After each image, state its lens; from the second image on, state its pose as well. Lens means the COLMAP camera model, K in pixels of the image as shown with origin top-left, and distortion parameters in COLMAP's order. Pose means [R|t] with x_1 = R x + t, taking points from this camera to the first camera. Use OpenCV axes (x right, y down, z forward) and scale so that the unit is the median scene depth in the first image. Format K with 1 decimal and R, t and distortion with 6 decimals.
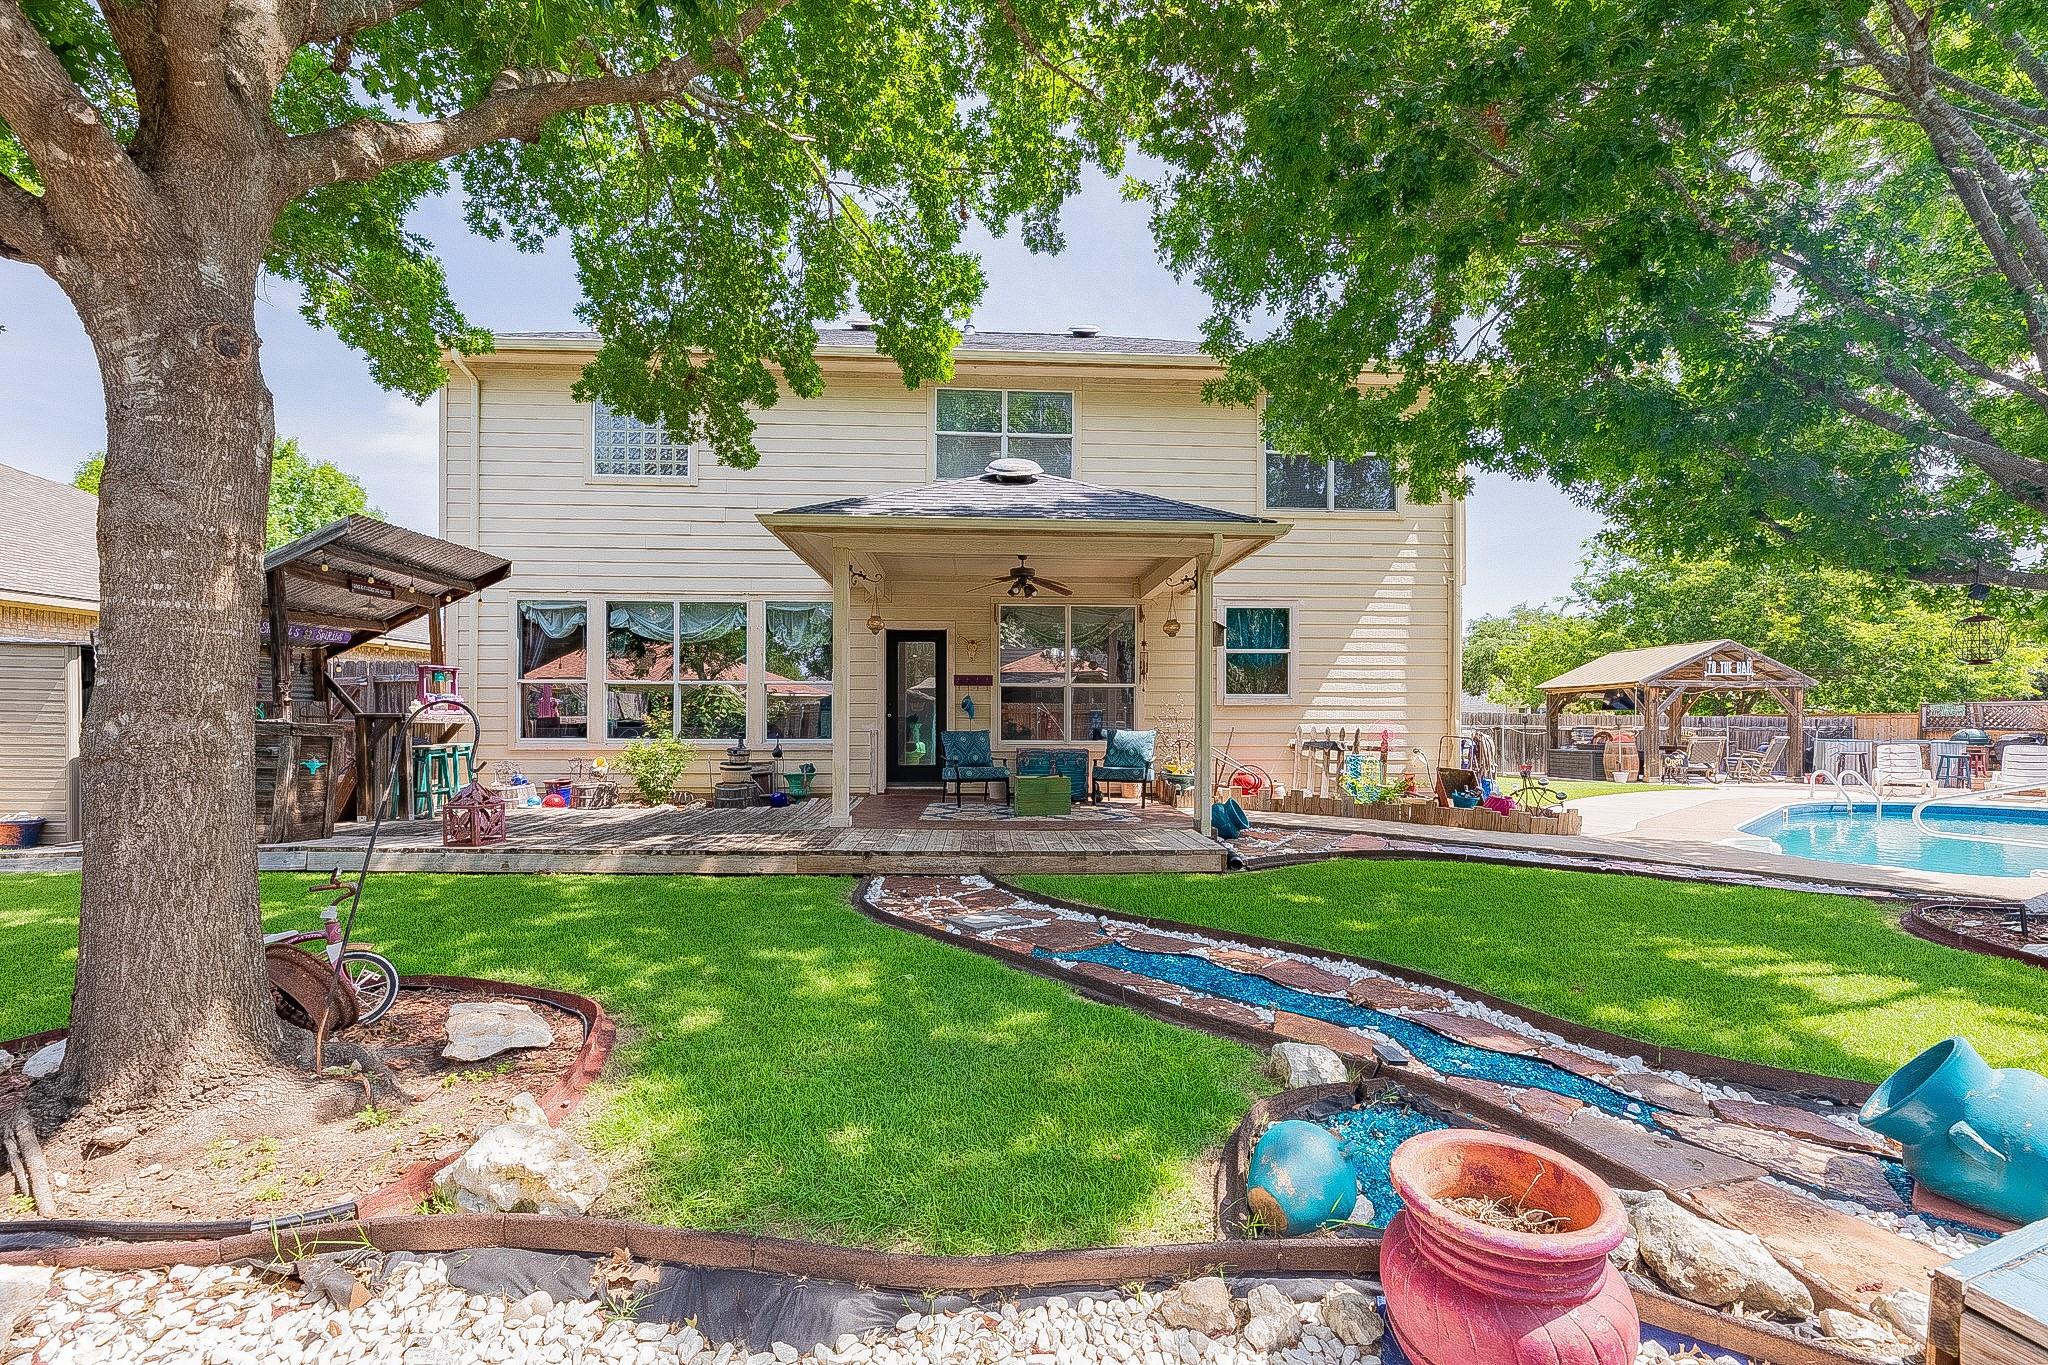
lens RADIAL K [[881.8, 0, 1024.3], [0, 881.8, 705.1], [0, 0, 1]] dist [-0.000261, -0.000104]
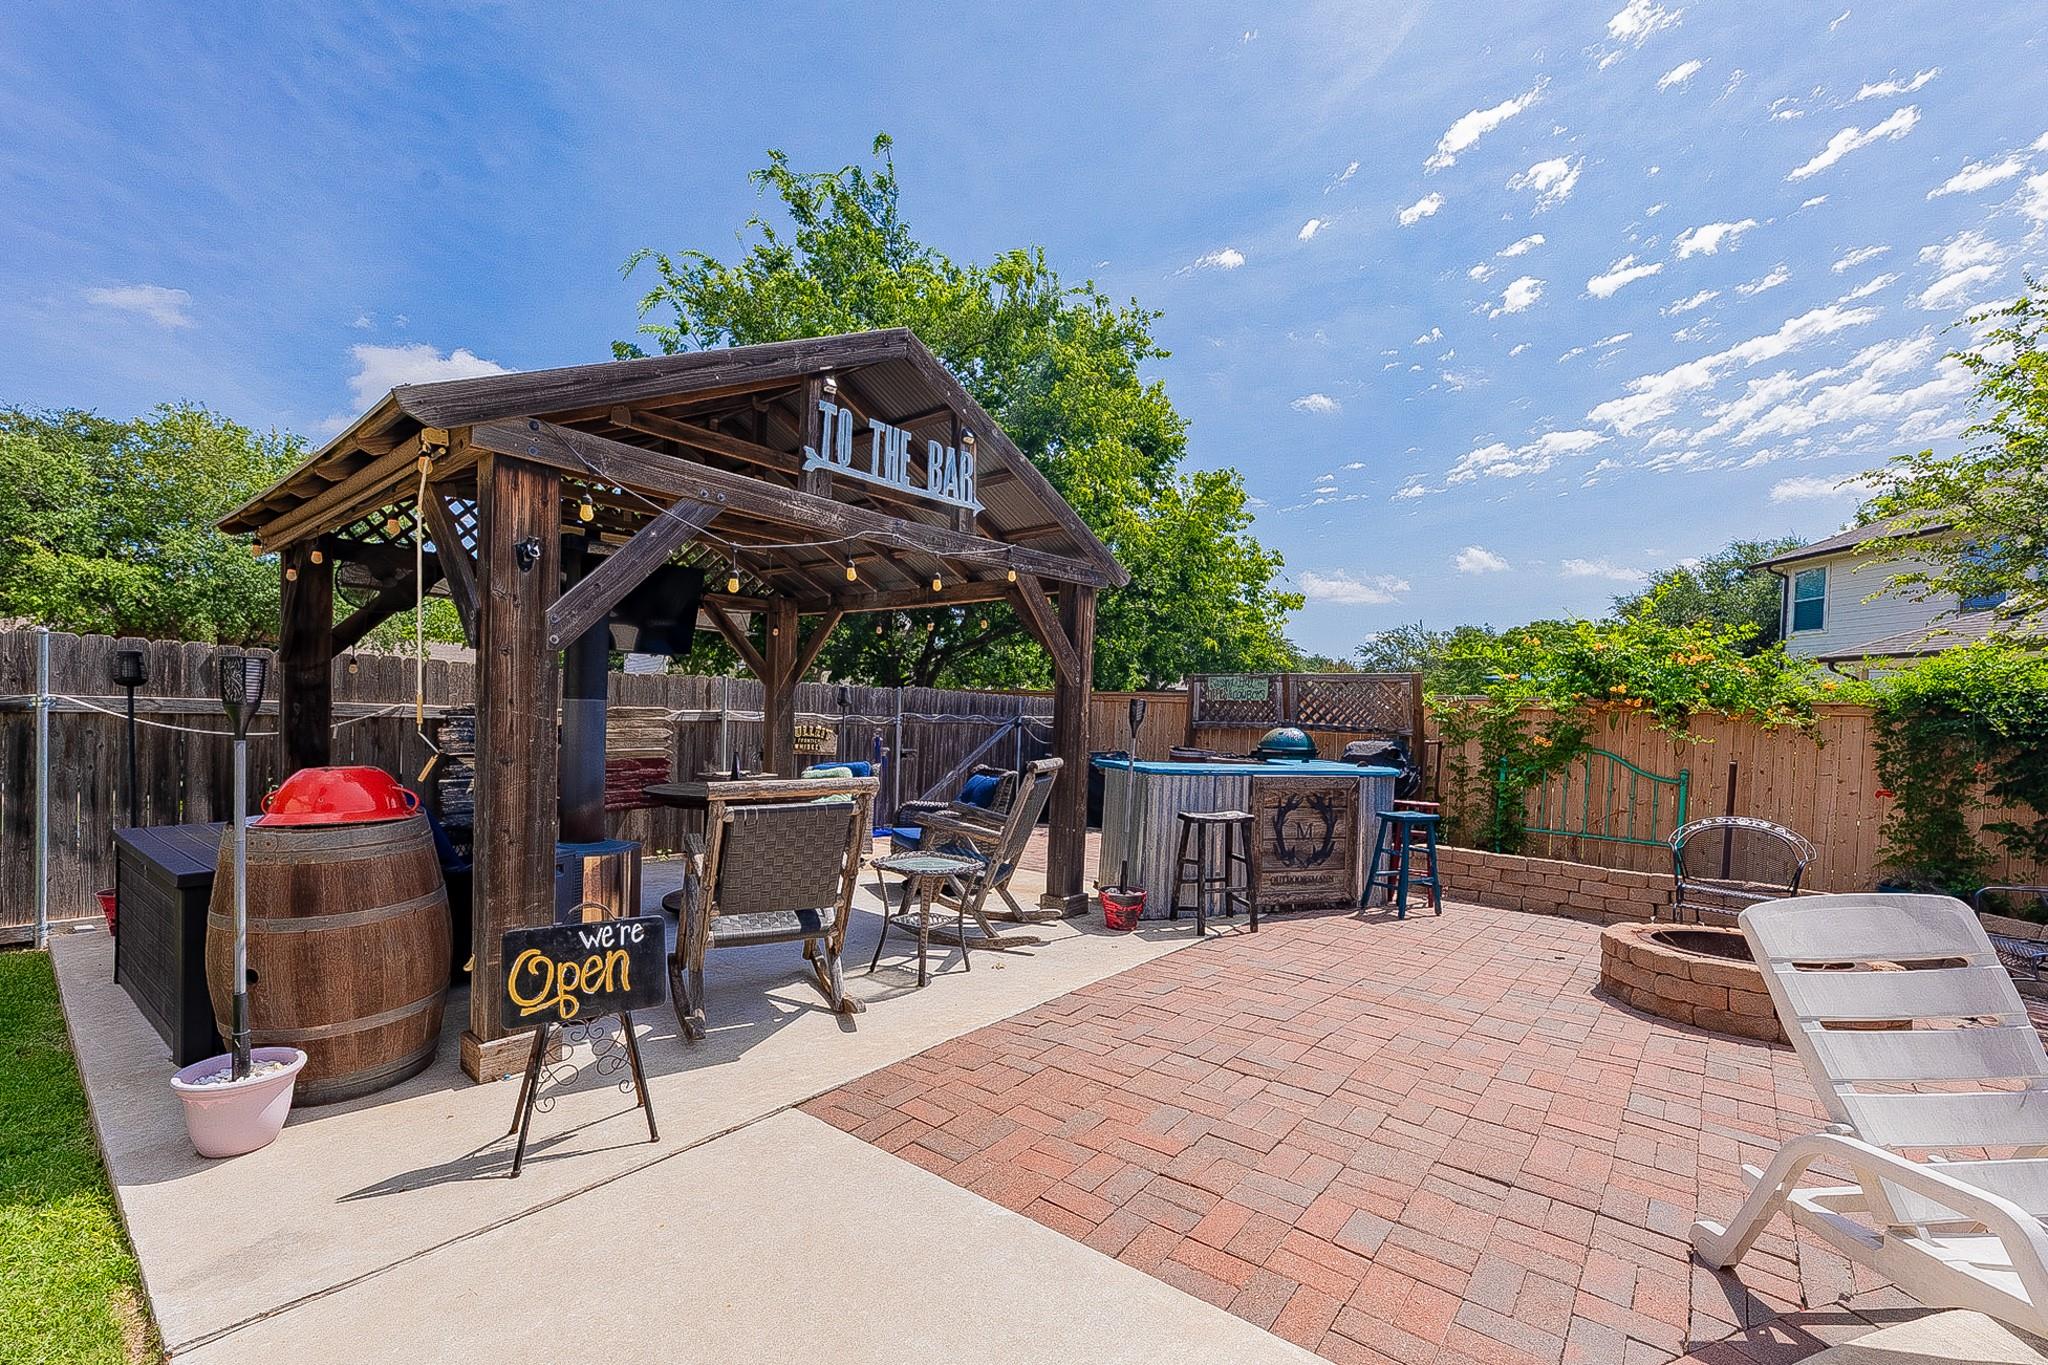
lens RADIAL K [[881.8, 0, 1024.3], [0, 881.8, 705.1], [0, 0, 1]] dist [-0.000261, -0.000104]
pose [[0.692146, 0.015438, 0.721592, 1.156667], [-0.035940, 0.999268, 0.013094, 0.027886], [-0.720862, -0.034997, 0.692195, 1.437163]]
